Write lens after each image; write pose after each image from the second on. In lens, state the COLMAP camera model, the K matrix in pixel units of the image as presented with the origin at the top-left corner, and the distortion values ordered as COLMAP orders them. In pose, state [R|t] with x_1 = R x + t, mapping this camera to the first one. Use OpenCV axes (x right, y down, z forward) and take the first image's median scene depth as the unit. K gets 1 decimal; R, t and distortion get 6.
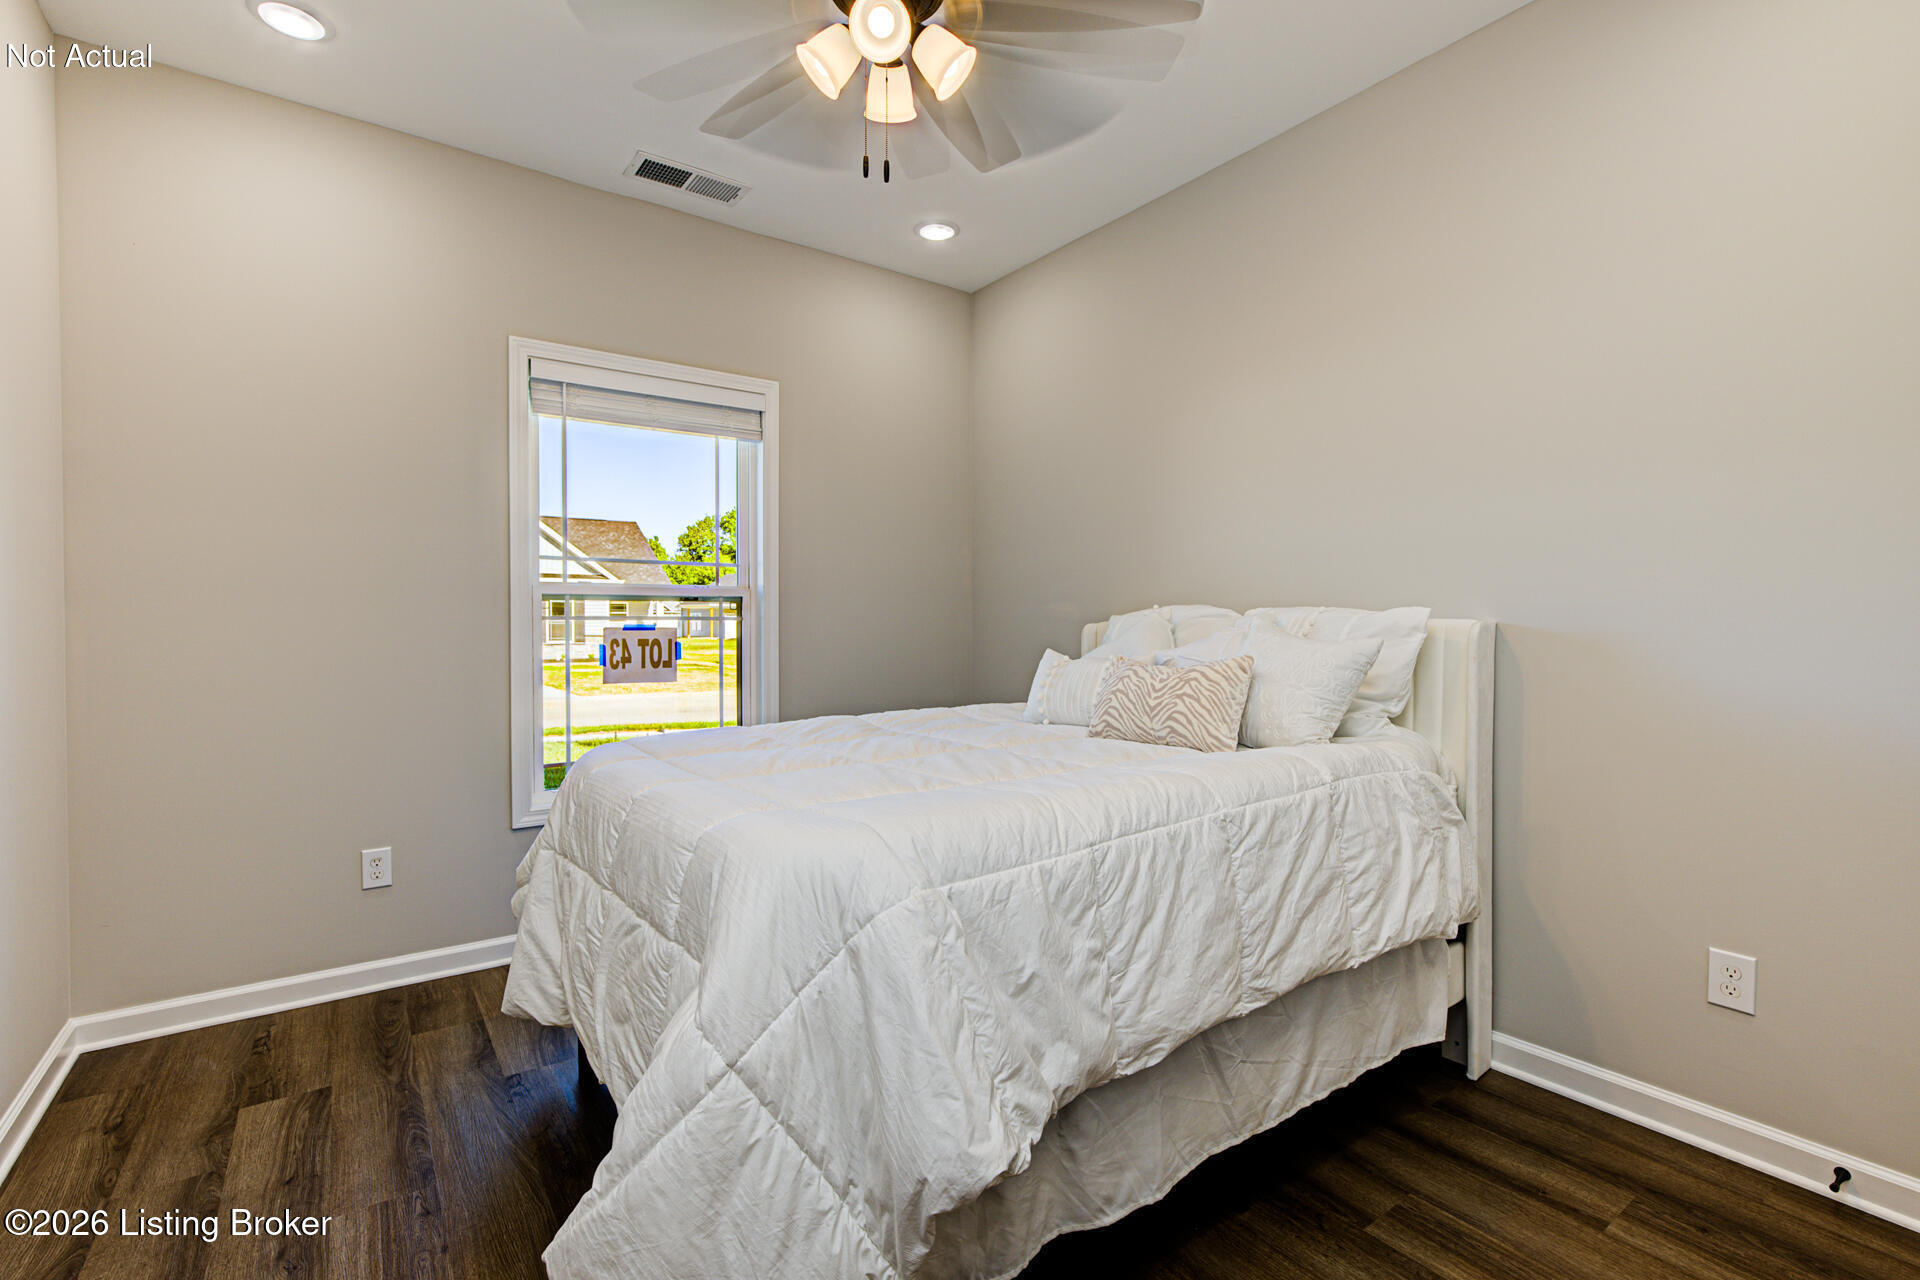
lens RADIAL K [[862.3, 0, 955.4], [0, 862.3, 642.9], [0, 0, 1]] dist [-0.004803, -0.000593]
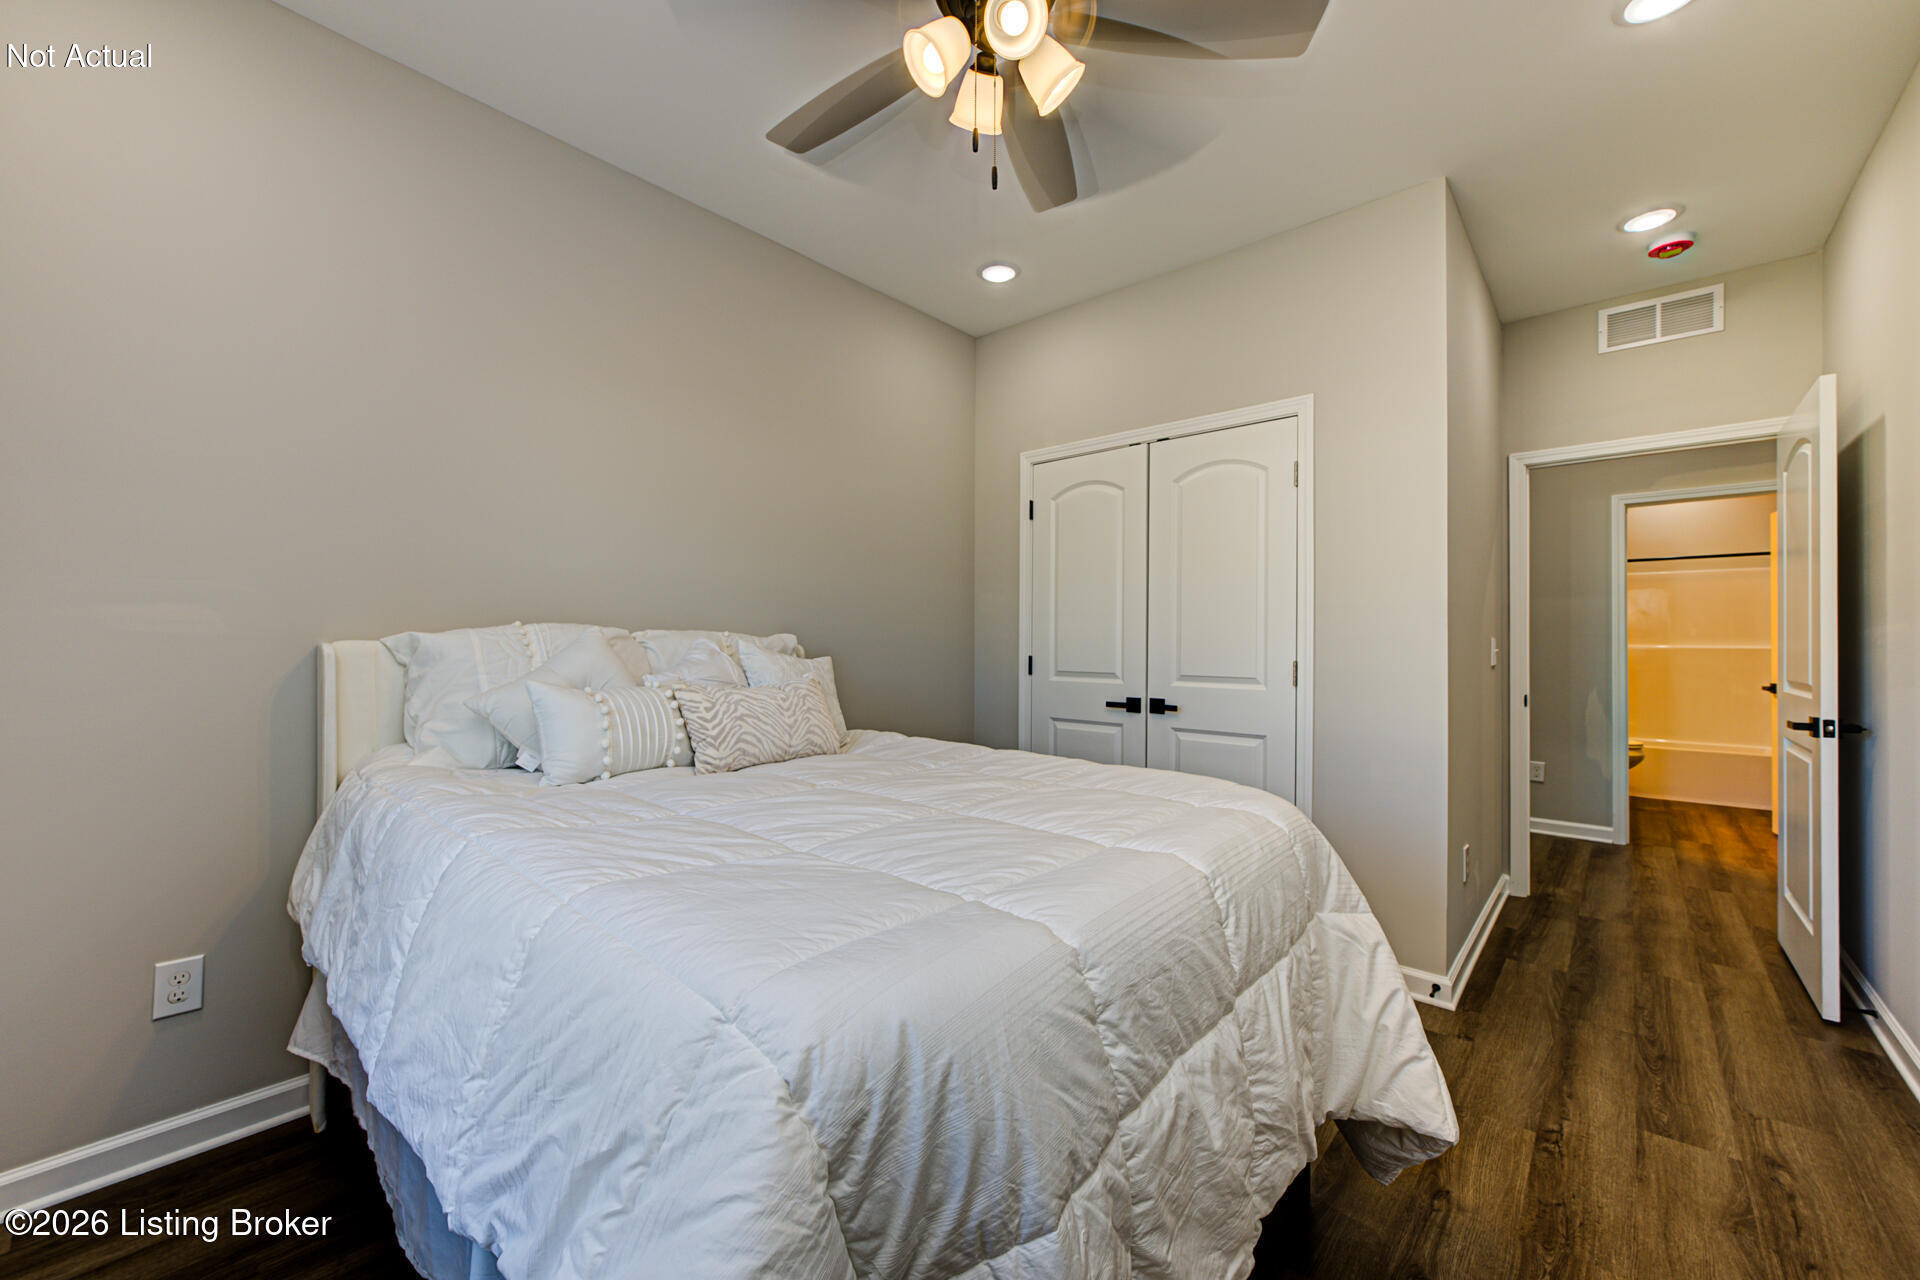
lens RADIAL K [[767.7, 0, 959.9], [0, 767.7, 645.4], [0, 0, 1]] dist [-0.001989, 0.000048]
pose [[-0.232365, 0.003019, 0.972624, -0.696712], [0.012162, 0.999926, -0.000198, -0.020774], [-0.972552, 0.011783, -0.232385, 0.958987]]
